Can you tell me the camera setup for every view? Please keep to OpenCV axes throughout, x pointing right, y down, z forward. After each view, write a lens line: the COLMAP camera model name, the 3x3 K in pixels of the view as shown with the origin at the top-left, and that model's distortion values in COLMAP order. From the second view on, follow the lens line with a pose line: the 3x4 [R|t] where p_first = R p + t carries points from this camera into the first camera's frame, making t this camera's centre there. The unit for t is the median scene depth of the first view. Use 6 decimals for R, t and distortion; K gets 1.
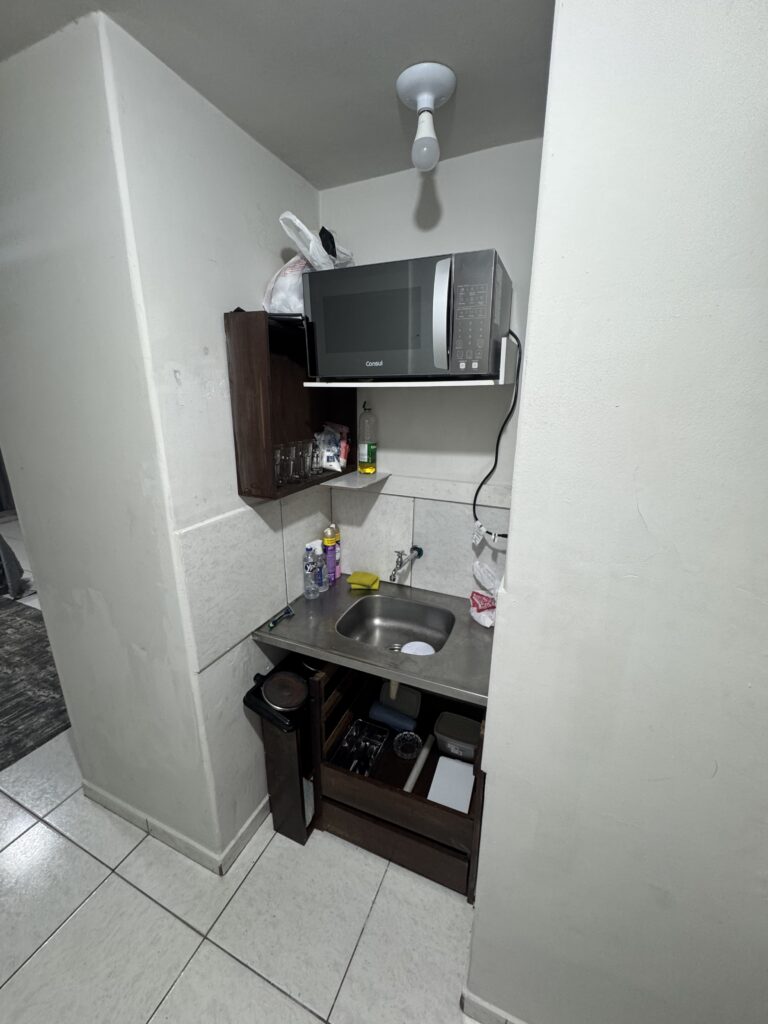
lens RADIAL K [[409.1, 0, 385.9], [0, 409.1, 509.3], [0, 0, 1]] dist [0.000303, 0.000131]
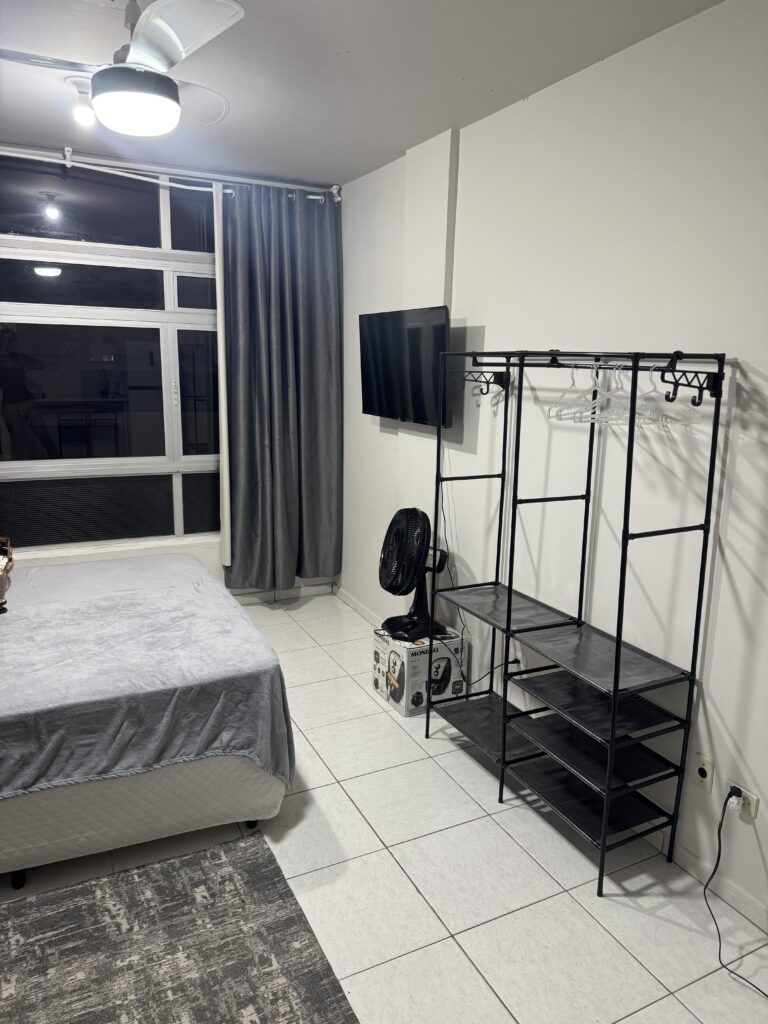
lens RADIAL K [[731.8, 0, 384.6], [0, 731.8, 511.3], [0, 0, 1]] dist [-0.010526, -0.001116]
pose [[0.776288, 0.142153, -0.614141, -0.474515], [-0.186985, 0.982322, -0.008978, -0.147211], [0.602008, 0.121804, 0.789145, 0.490730]]
